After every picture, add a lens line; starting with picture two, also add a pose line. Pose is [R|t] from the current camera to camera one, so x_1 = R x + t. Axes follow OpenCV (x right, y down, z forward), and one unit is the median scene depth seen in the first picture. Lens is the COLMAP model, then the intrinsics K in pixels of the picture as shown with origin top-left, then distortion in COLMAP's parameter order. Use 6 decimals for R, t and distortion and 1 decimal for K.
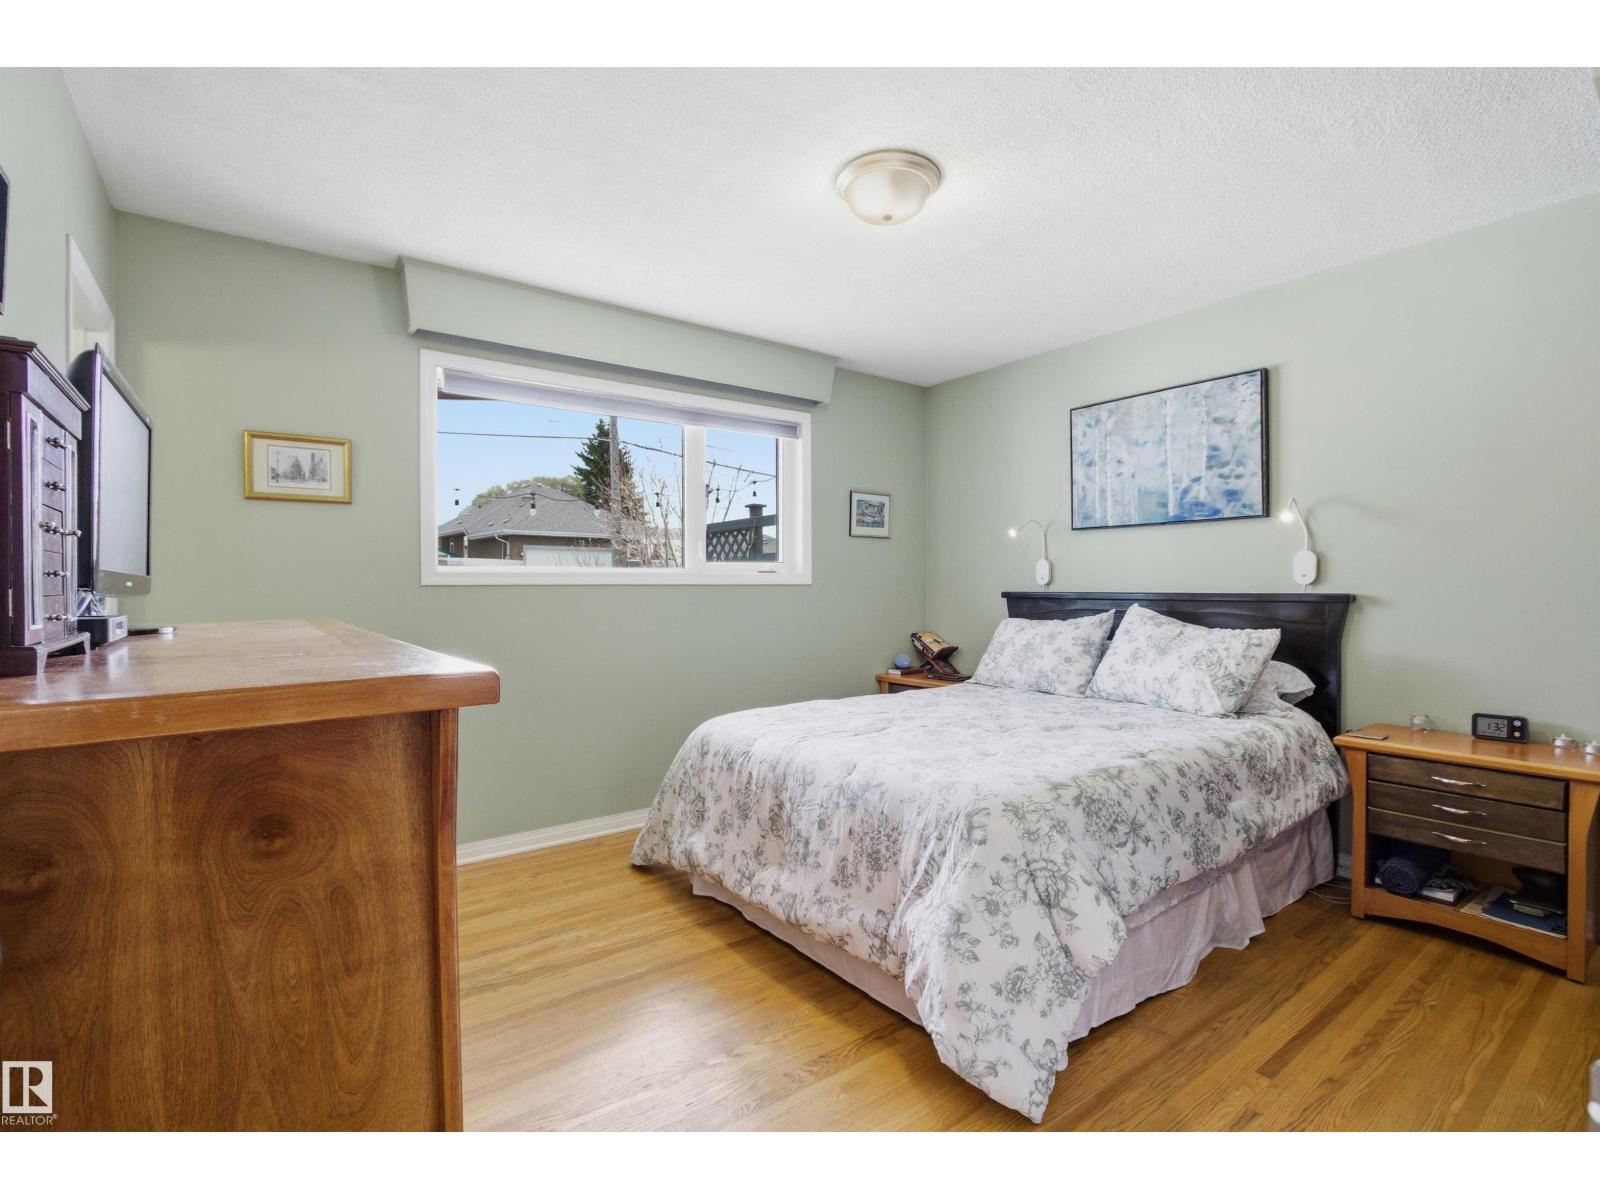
lens RADIAL K [[740.4, 0, 800.8], [0, 740.4, 592.9], [0, 0, 1]] dist [-0.018560, 0.001805]
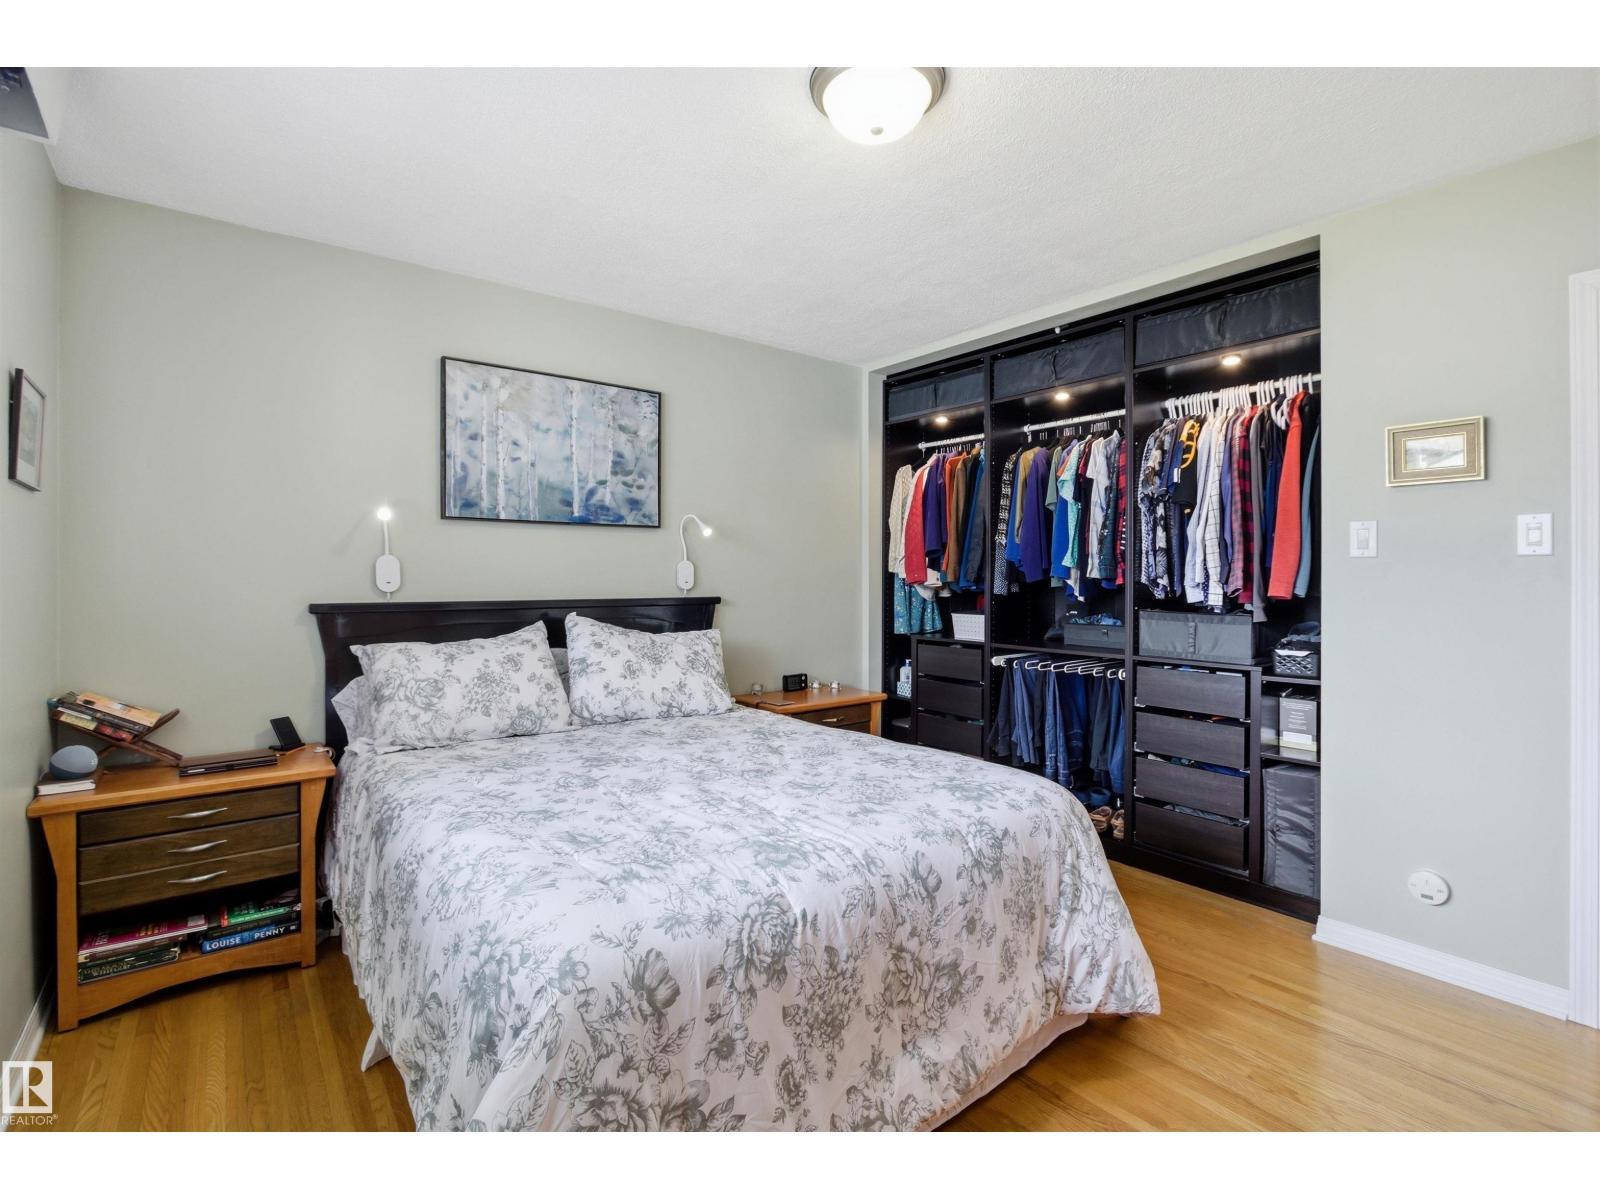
lens RADIAL K [[740.4, 0, 823.5], [0, 740.4, 576.1], [0, 0, 1]] dist [-0.018560, 0.001805]
pose [[-0.027489, 0.006379, 0.999602, -0.443547], [0.008562, 0.999944, -0.006146, -0.021381], [-0.999585, 0.008389, -0.027543, 0.728450]]
